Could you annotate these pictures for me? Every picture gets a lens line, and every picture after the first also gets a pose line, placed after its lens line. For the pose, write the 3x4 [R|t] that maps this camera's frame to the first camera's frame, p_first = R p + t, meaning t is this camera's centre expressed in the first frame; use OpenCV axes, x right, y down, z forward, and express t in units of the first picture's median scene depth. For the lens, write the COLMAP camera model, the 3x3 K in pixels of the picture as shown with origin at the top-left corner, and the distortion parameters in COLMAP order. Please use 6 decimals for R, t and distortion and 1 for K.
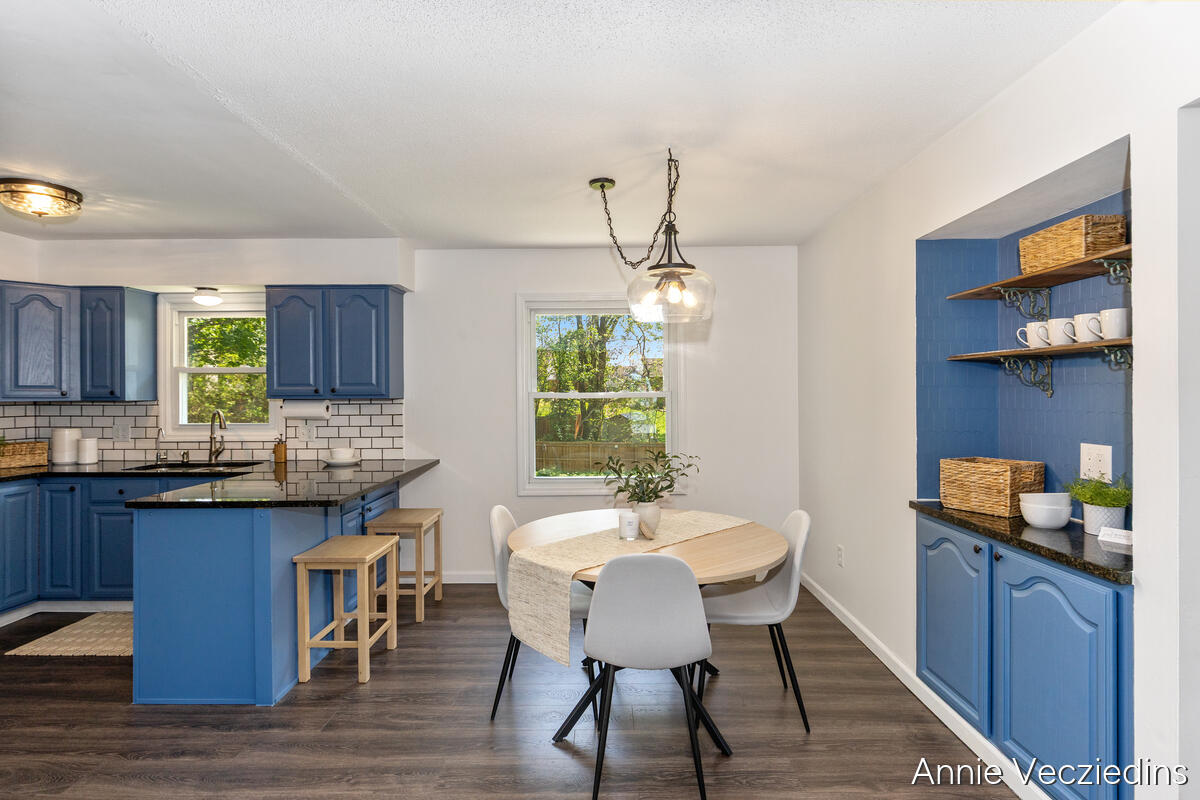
lens RADIAL K [[595.9, 0, 600.9], [0, 595.9, 400.2], [0, 0, 1]] dist [-0.002559, -0.000114]
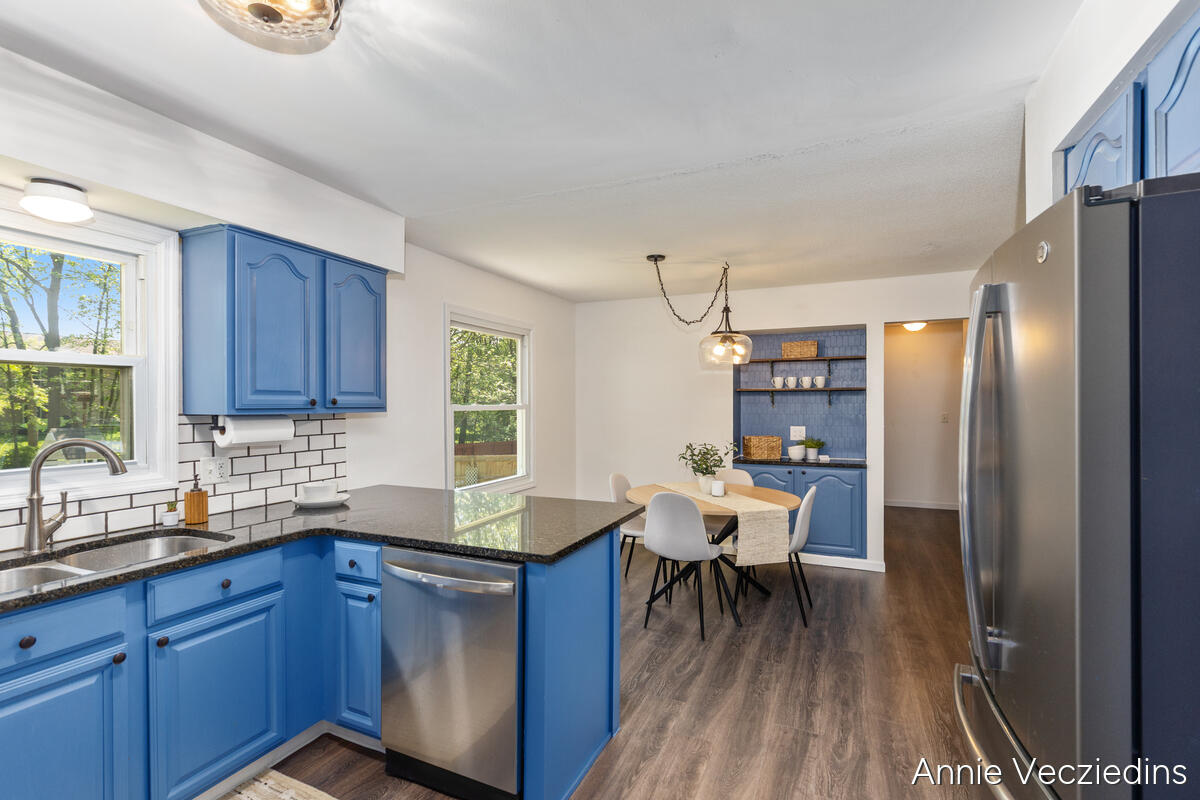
lens RADIAL K [[544.0, 0, 600.1], [0, 544.0, 404.2], [0, 0, 1]] dist [-0.000550, -0.000094]
pose [[0.411648, 0.003767, 0.911335, -0.868902], [0.008375, 0.999934, -0.007916, -0.005053], [-0.911305, 0.010891, 0.411589, 0.415857]]
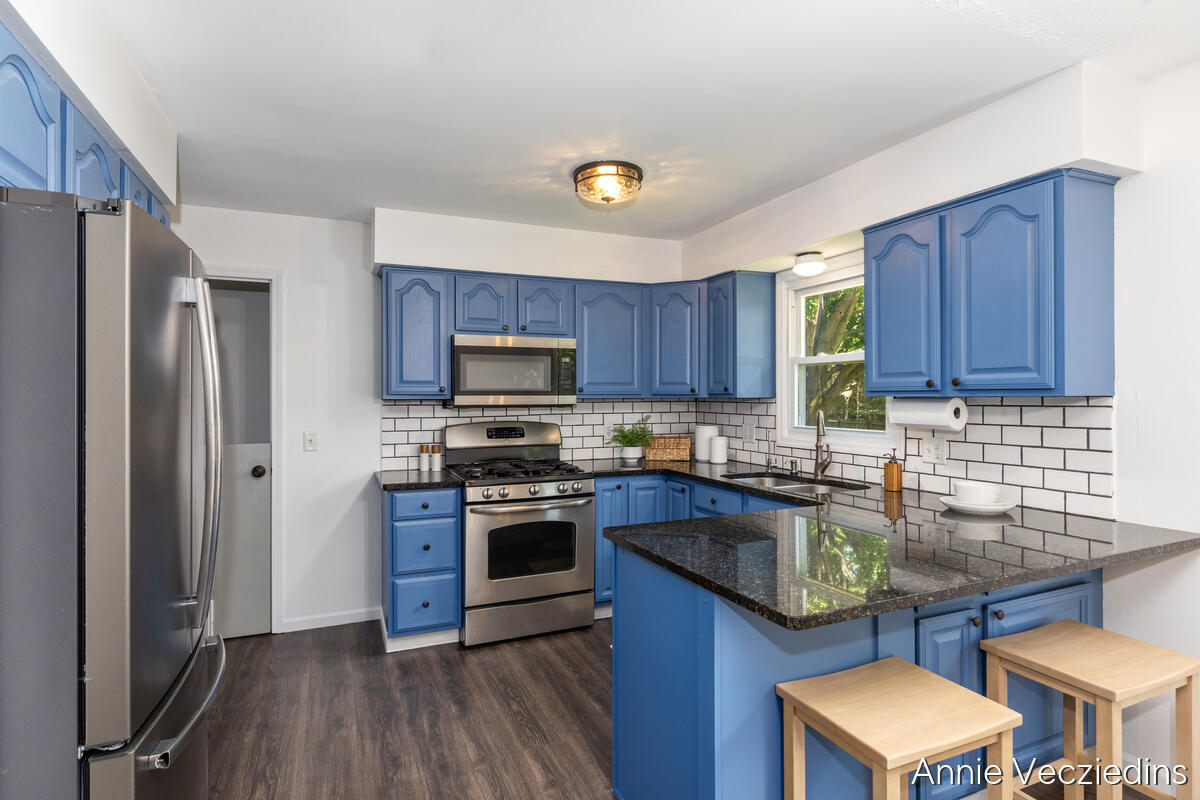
lens RADIAL K [[606.7, 0, 594.2], [0, 606.7, 397.2], [0, 0, 1]] dist [-0.004067, -0.000430]
pose [[0.407287, 0.006226, -0.913279, -0.050810], [-0.003984, 0.999979, 0.005040, -0.003169], [0.913291, 0.001586, 0.407304, 0.414467]]
